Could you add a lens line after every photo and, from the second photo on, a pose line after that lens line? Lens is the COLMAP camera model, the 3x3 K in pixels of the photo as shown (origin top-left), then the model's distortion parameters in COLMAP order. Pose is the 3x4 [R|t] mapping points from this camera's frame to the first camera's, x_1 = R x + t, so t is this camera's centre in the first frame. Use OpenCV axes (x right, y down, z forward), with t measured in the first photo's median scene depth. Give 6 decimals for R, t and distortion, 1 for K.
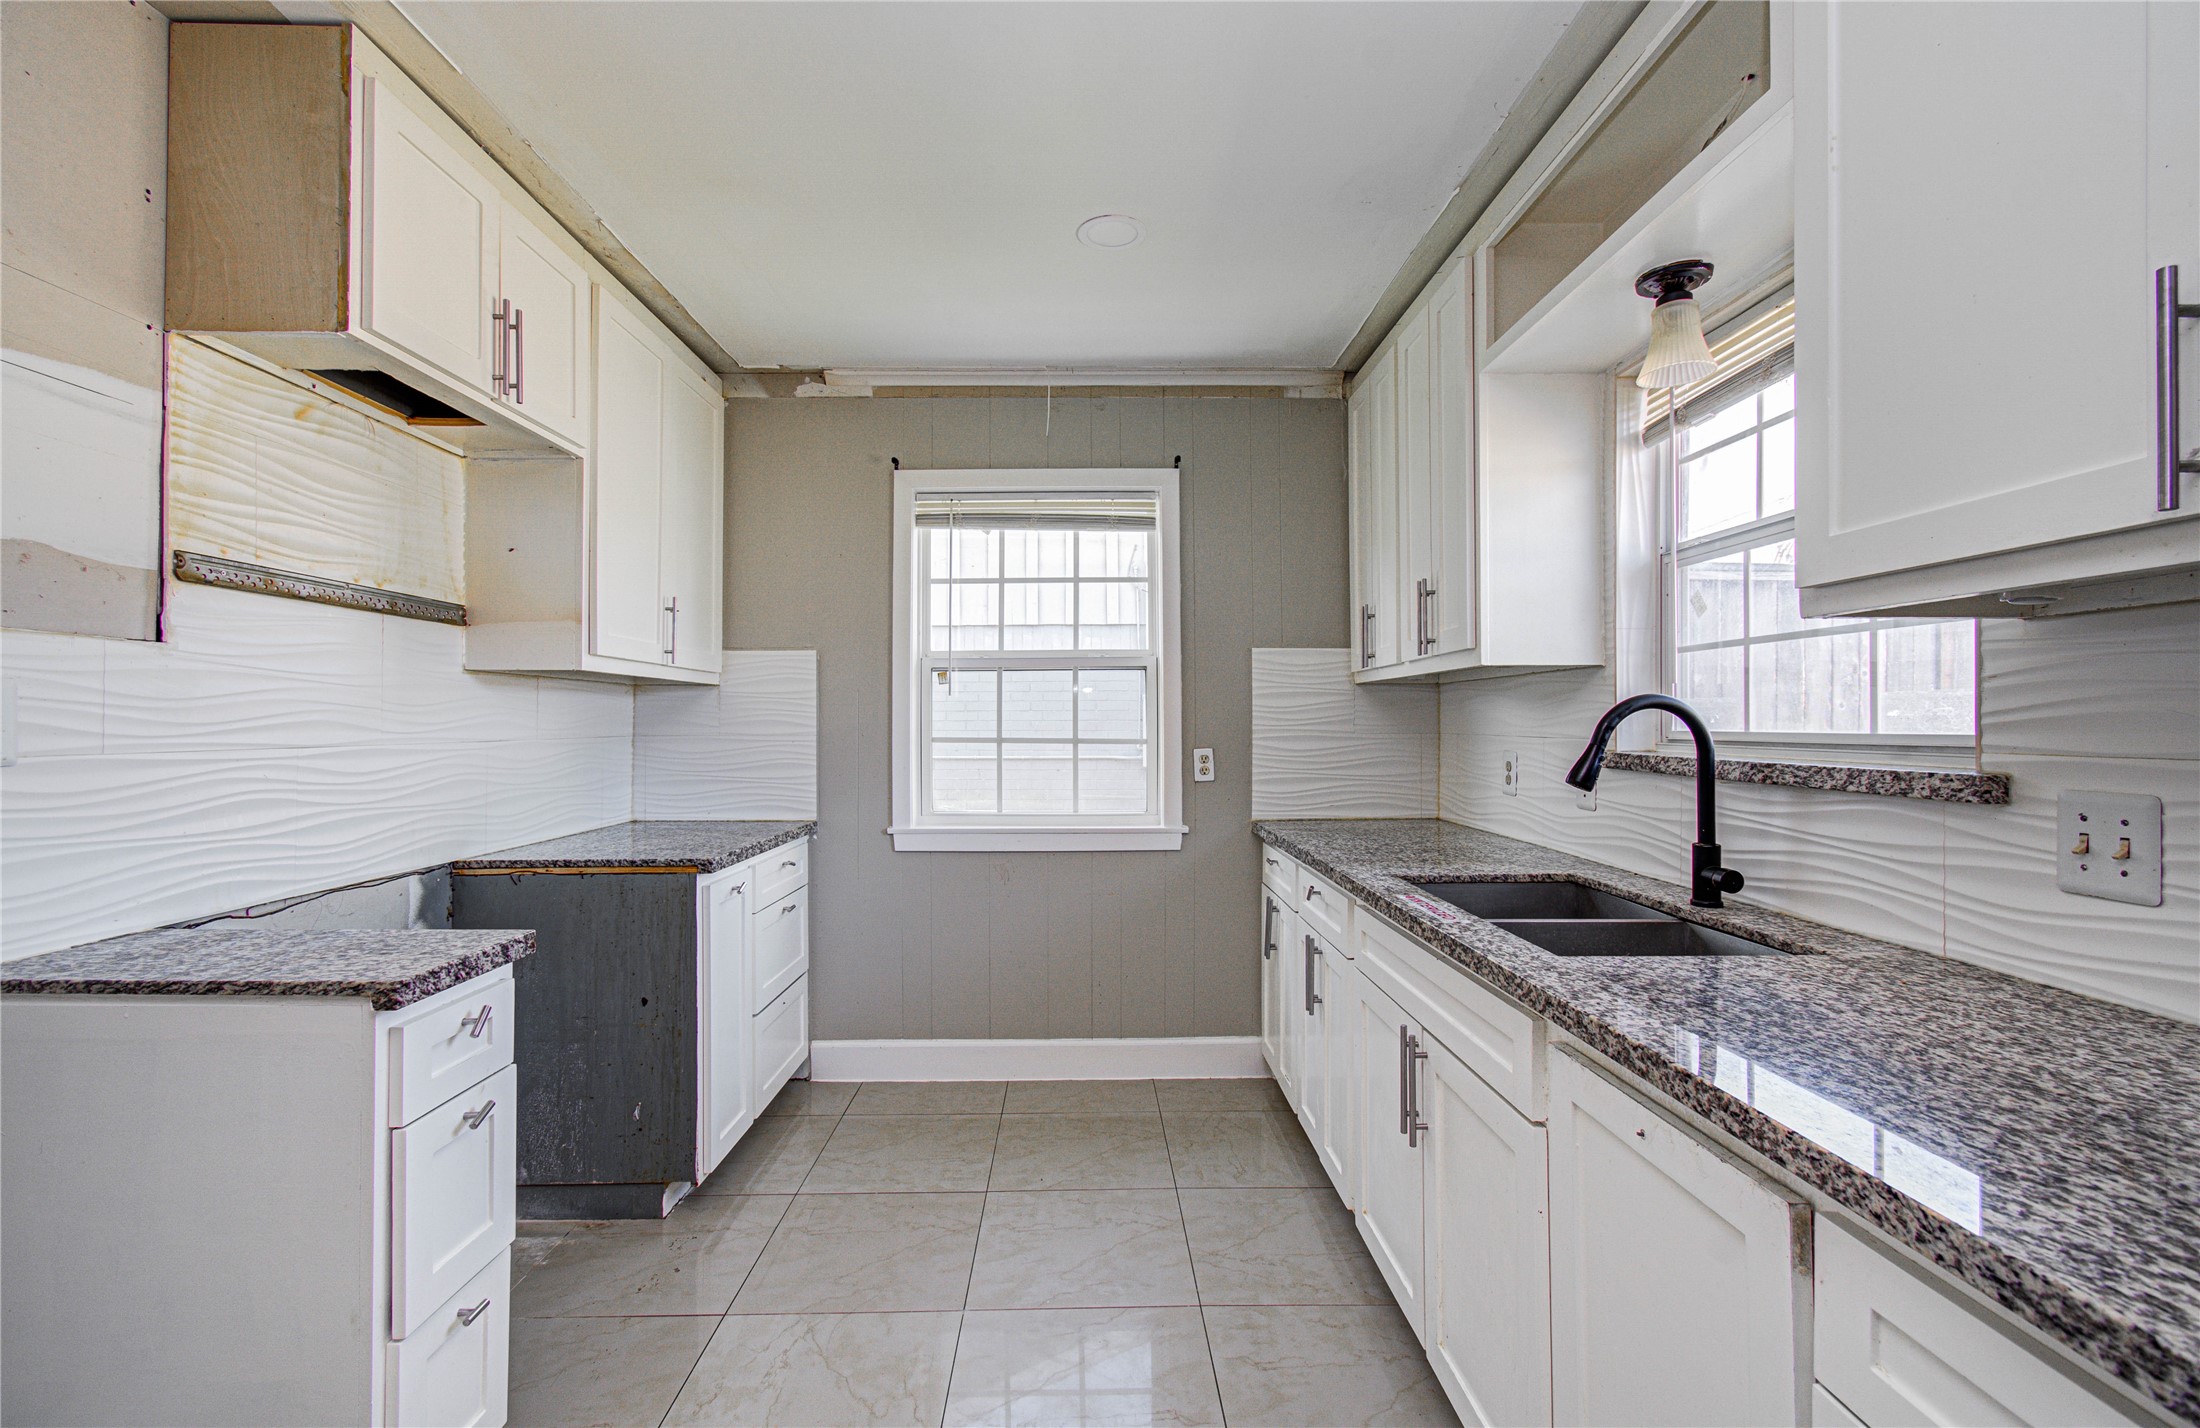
lens RADIAL K [[974.8, 0, 1068.6], [0, 974.8, 714.7], [0, 0, 1]] dist [-0.002230, -0.000287]
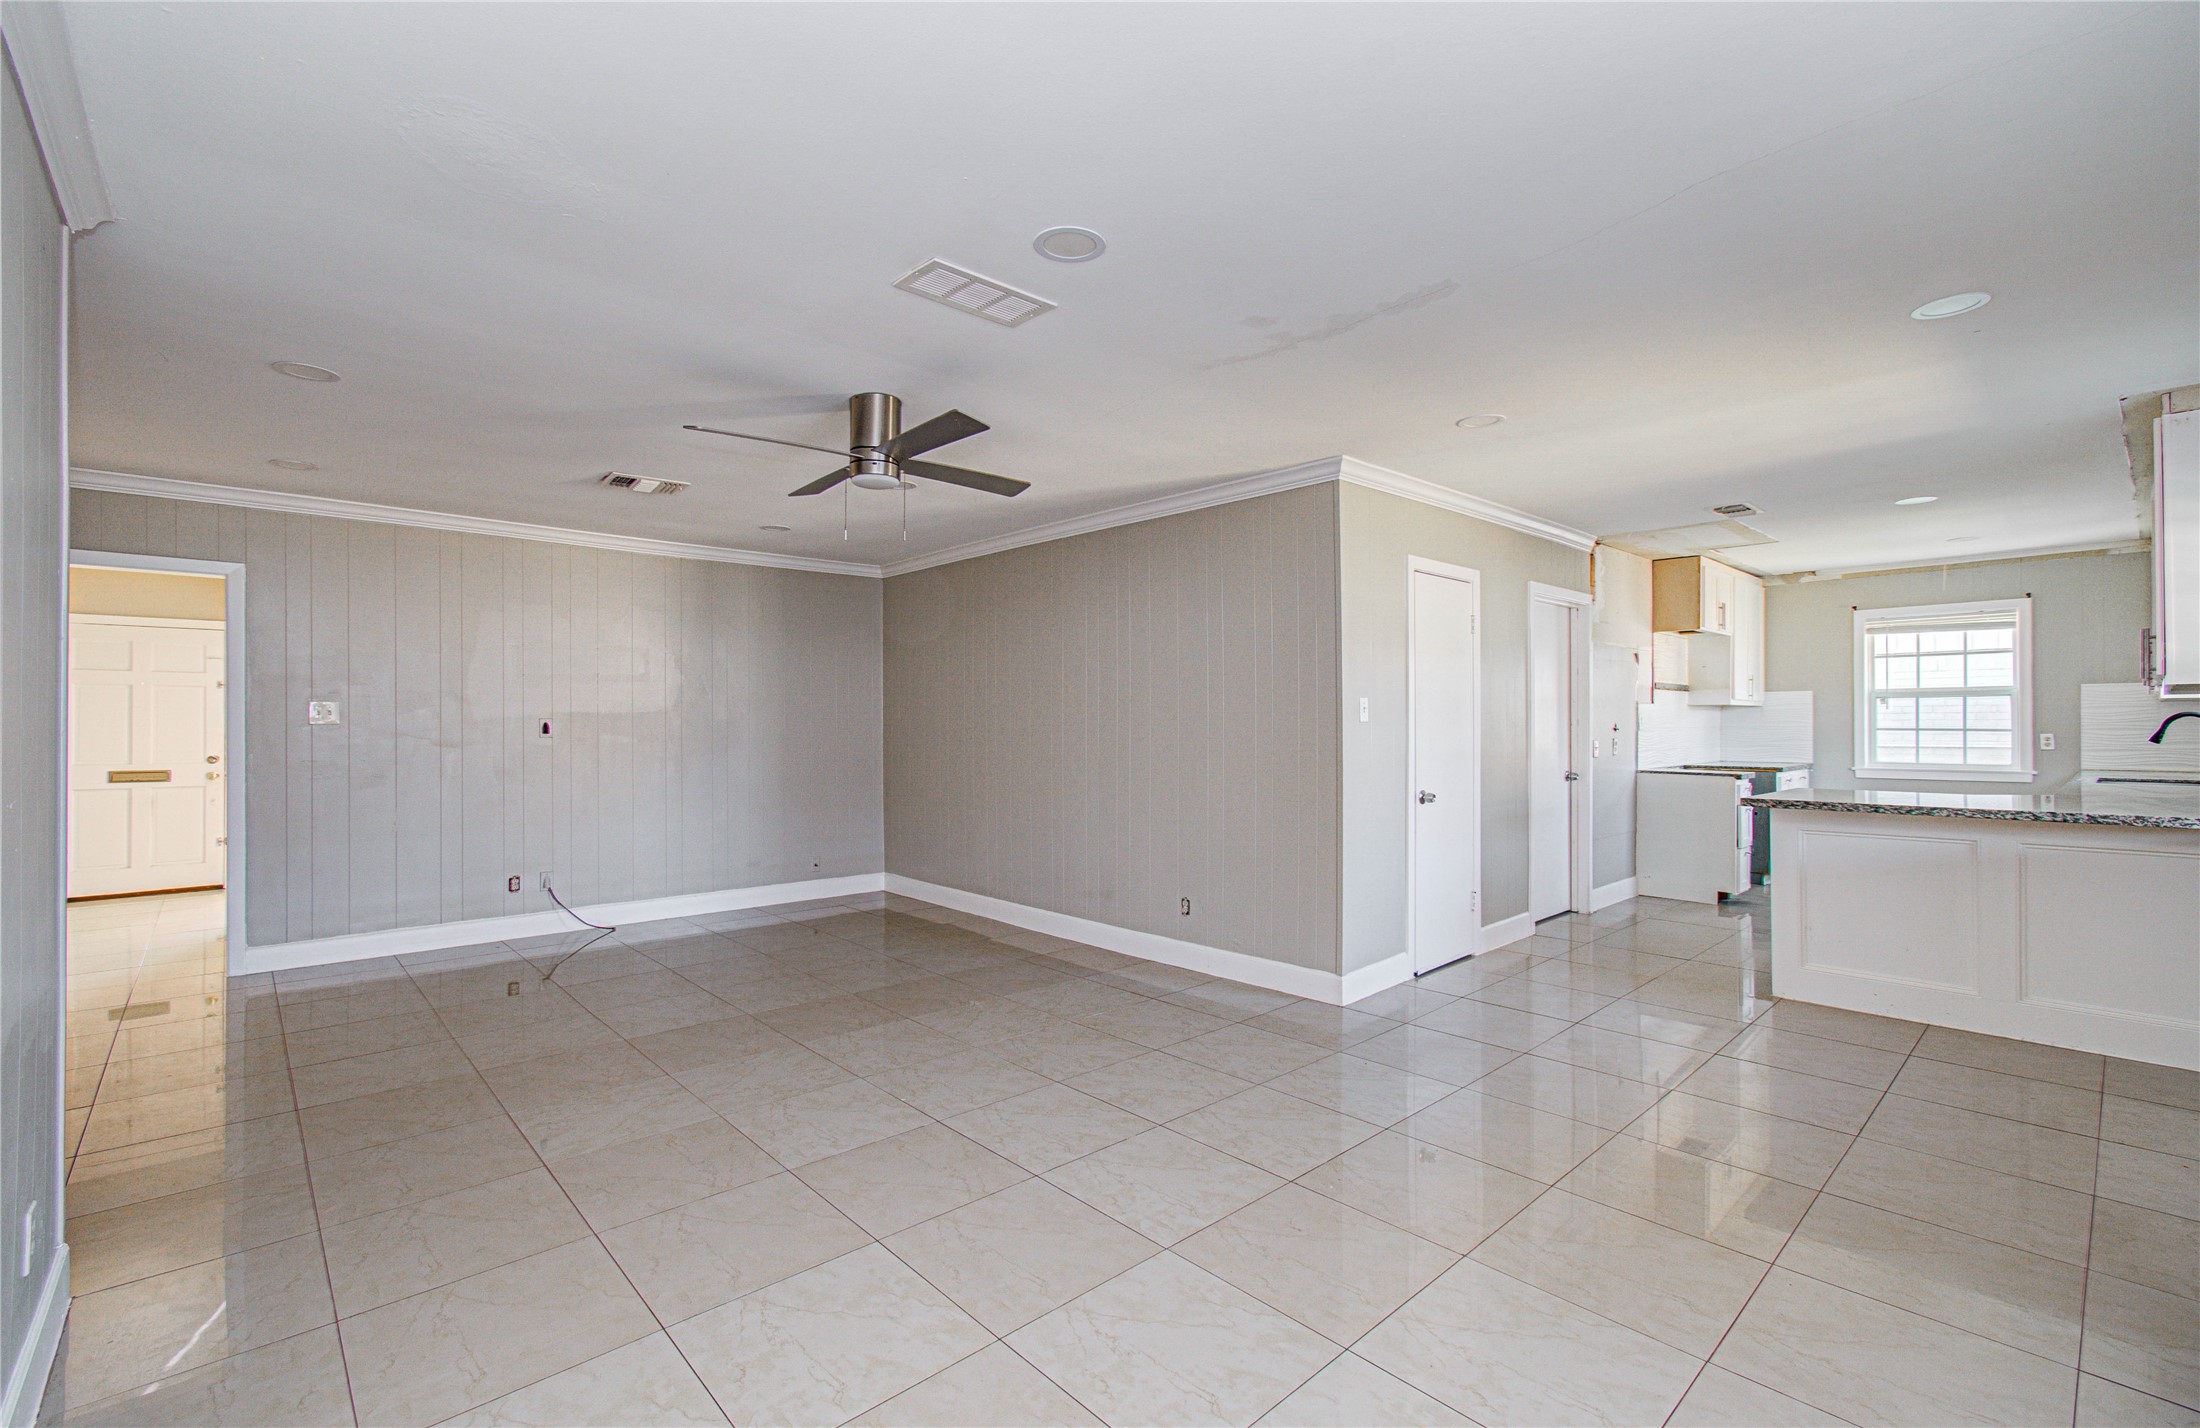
lens RADIAL K [[927.8, 0, 1100.0], [0, 927.8, 714.0], [0, 0, 1]] dist [0.004827, 0.000676]
pose [[0.681295, -0.007694, -0.731968, 0.287606], [0.008785, 0.999959, -0.002334, -0.026298], [0.731956, -0.004840, 0.681335, -2.419244]]
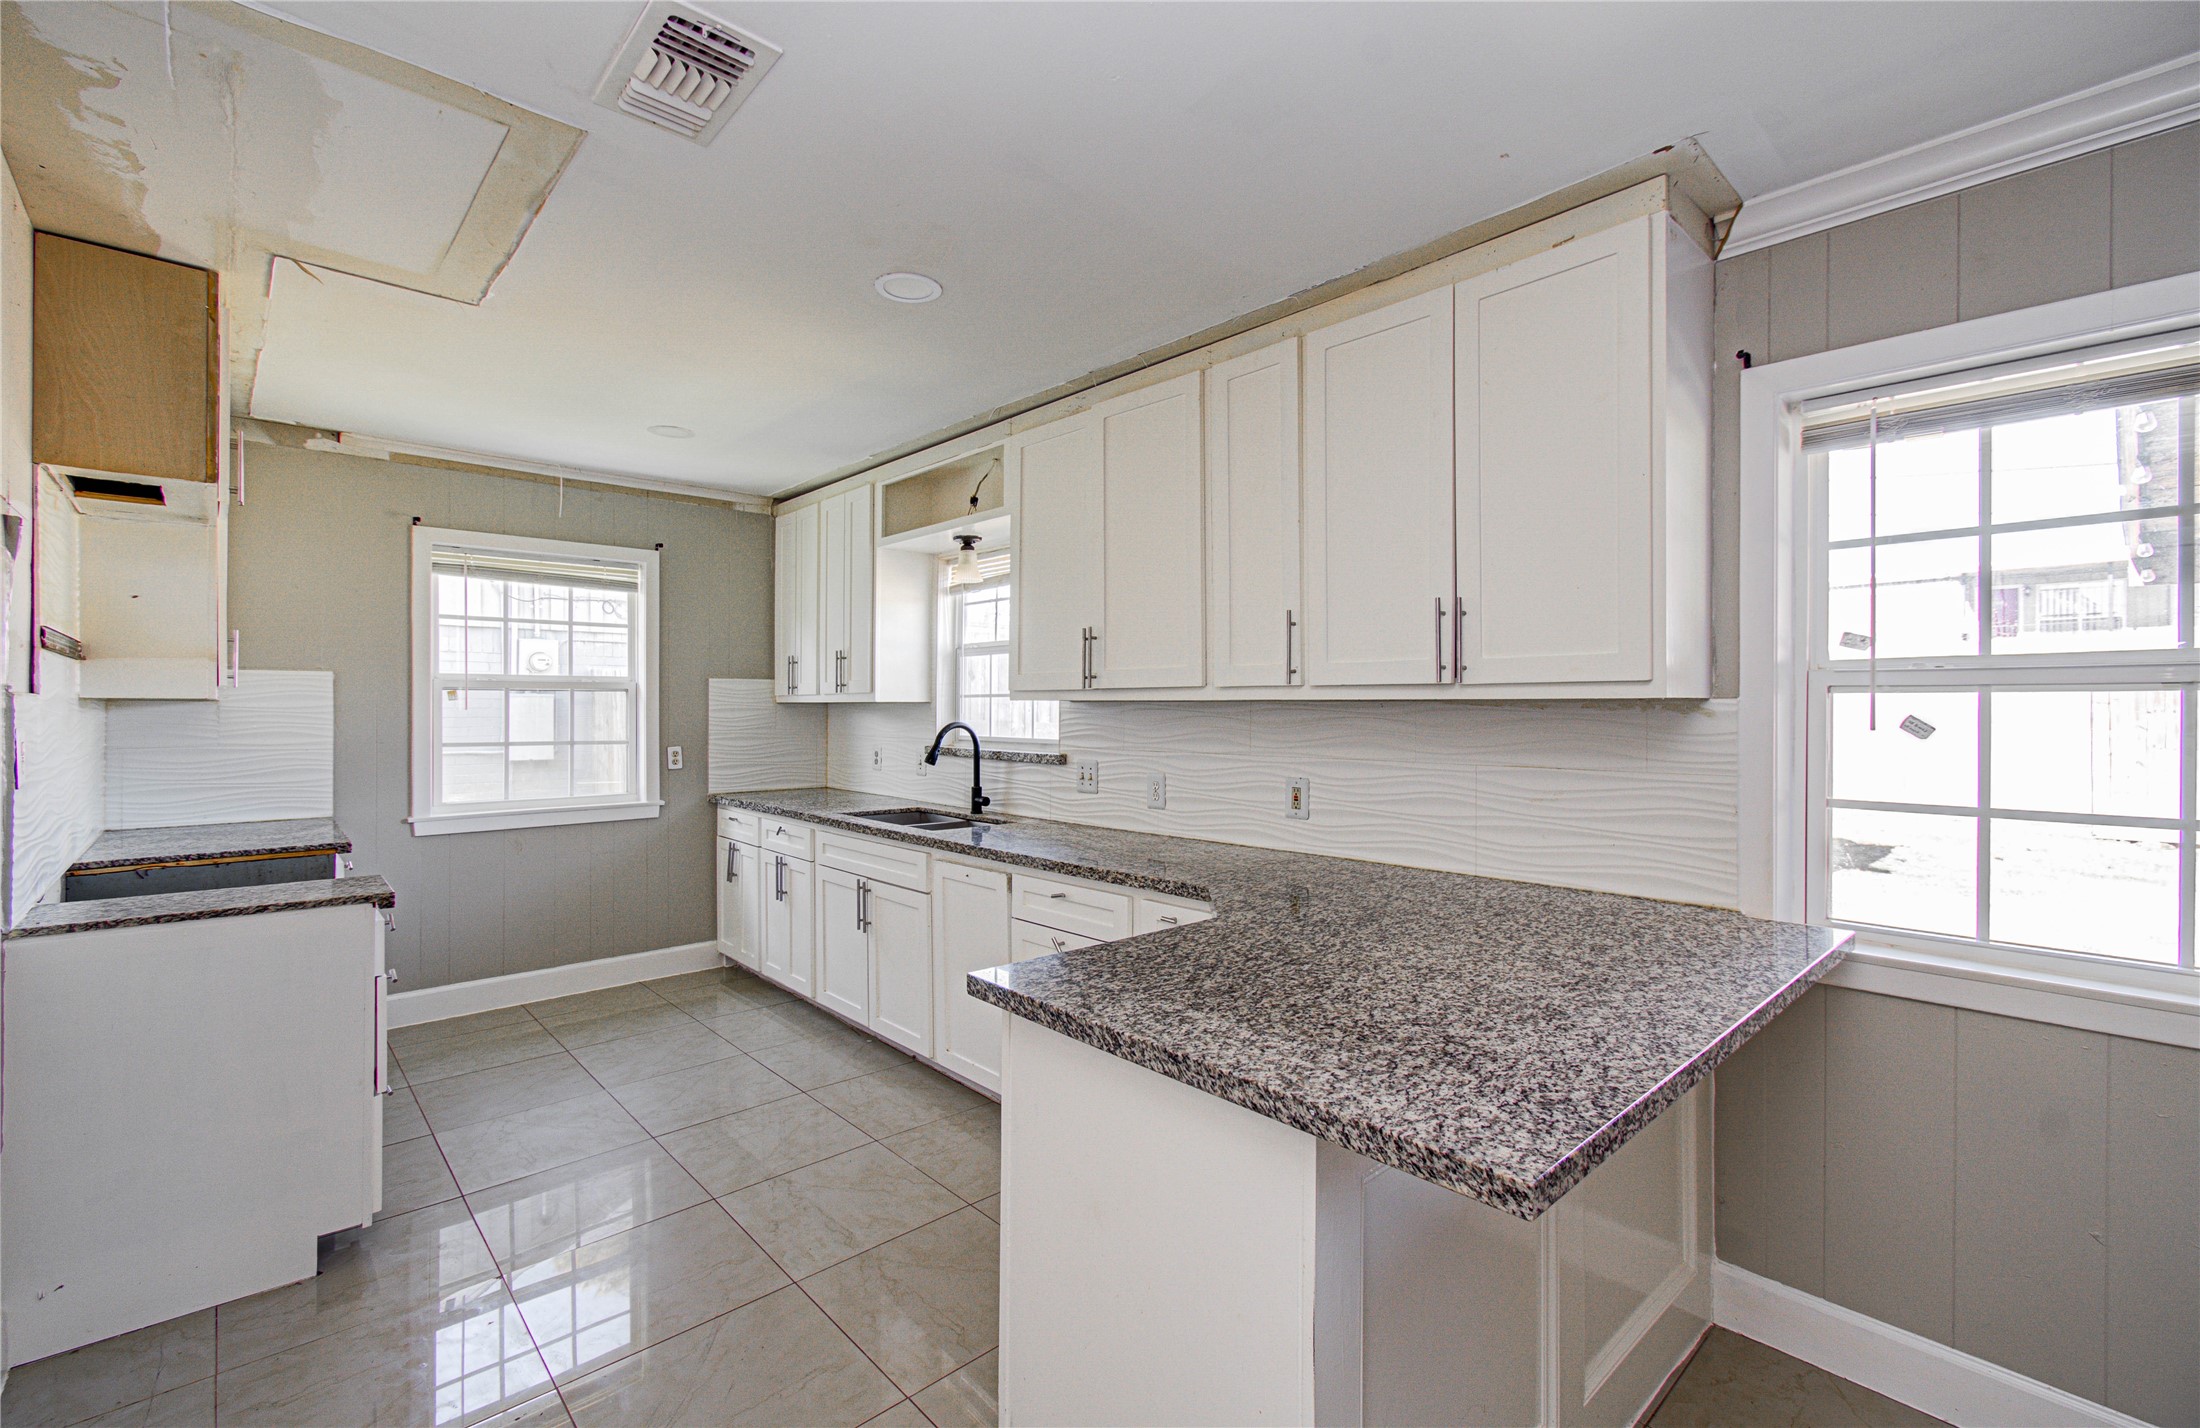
lens RADIAL K [[960.1, 0, 1117.7], [0, 960.1, 712.0], [0, 0, 1]] dist [-0.001144, -0.000201]
pose [[0.727912, 0.000175, 0.685671, -0.490447], [-0.009870, 0.999899, 0.010223, -0.051930], [-0.685600, -0.014209, 0.727840, -0.653563]]
